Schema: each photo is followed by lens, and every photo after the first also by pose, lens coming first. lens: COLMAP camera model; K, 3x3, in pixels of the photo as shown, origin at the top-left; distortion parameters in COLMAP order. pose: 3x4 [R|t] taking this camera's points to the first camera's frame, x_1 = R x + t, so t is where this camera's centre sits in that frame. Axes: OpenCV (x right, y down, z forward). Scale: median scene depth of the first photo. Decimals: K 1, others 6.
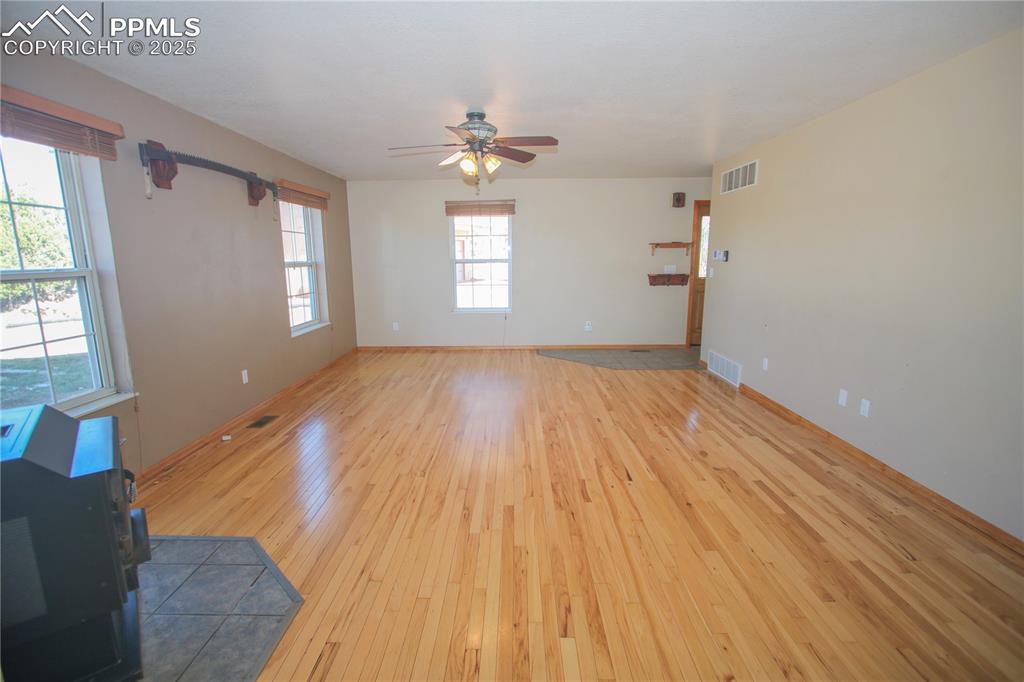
lens RADIAL K [[472.7, 0, 510.0], [0, 472.7, 340.2], [0, 0, 1]] dist [-0.011336, -0.000279]
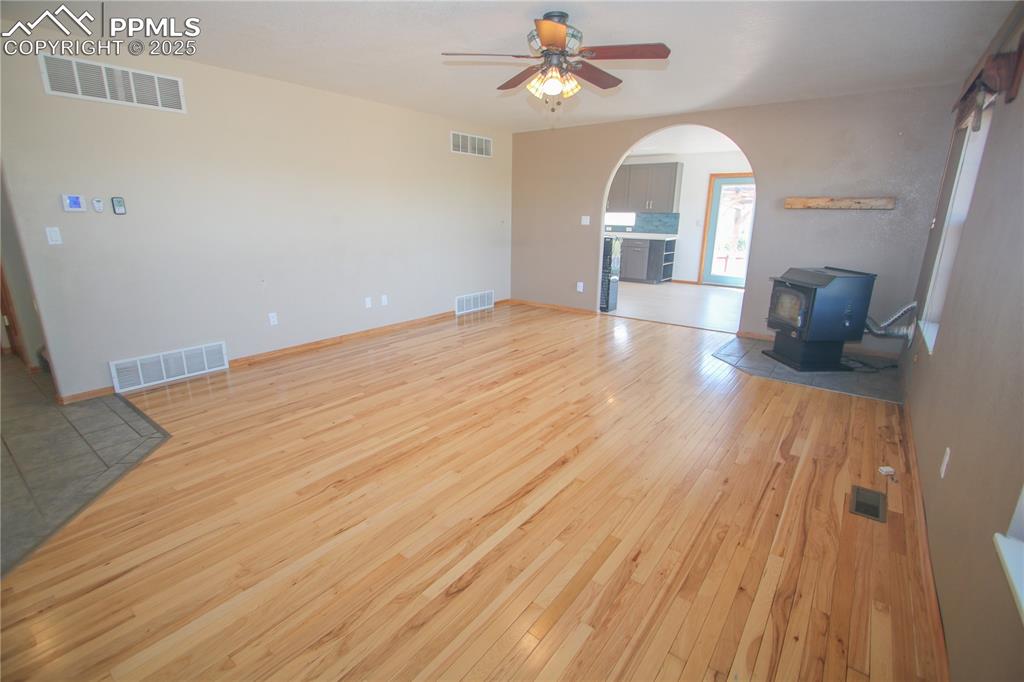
lens RADIAL K [[470.3, 0, 507.5], [0, 470.3, 342.8], [0, 0, 1]] dist [-0.013943, 0.000712]
pose [[-0.797712, -0.162852, 0.580632, -0.532195], [0.102980, 0.911914, 0.397249, -0.302851], [-0.594180, 0.376685, -0.710675, 1.779738]]
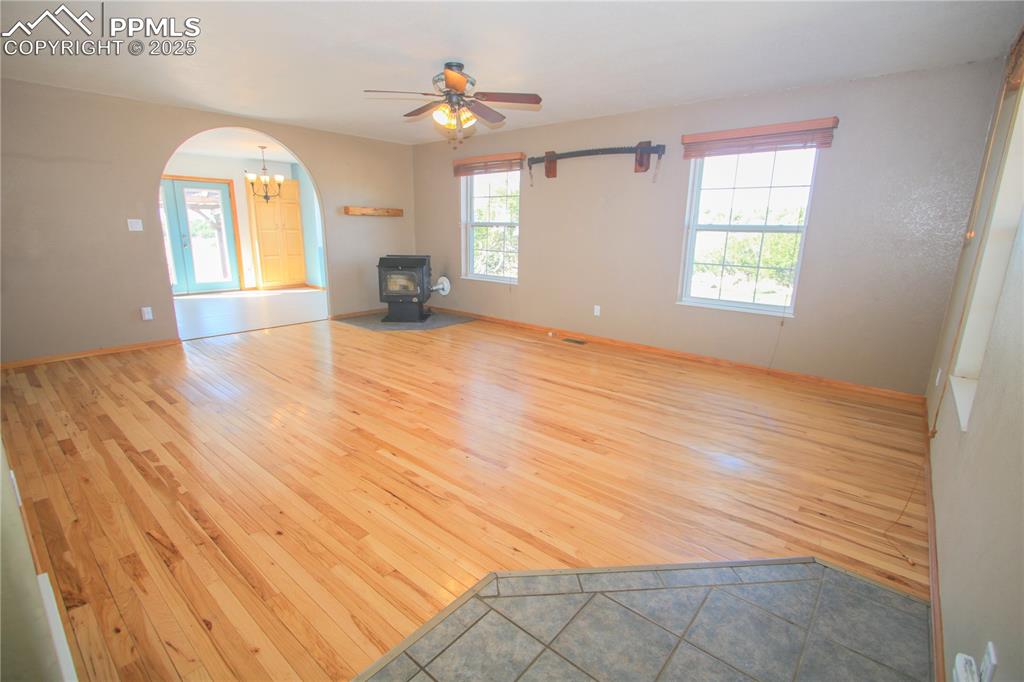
lens RADIAL K [[470.3, 0, 509.3], [0, 470.3, 341.0], [0, 0, 1]] dist [-0.013943, 0.000712]
pose [[-0.642709, 0.176338, -0.745540, 0.678850], [-0.149458, 0.925592, 0.347768, -0.303736], [0.751390, 0.334941, -0.568531, 1.828654]]
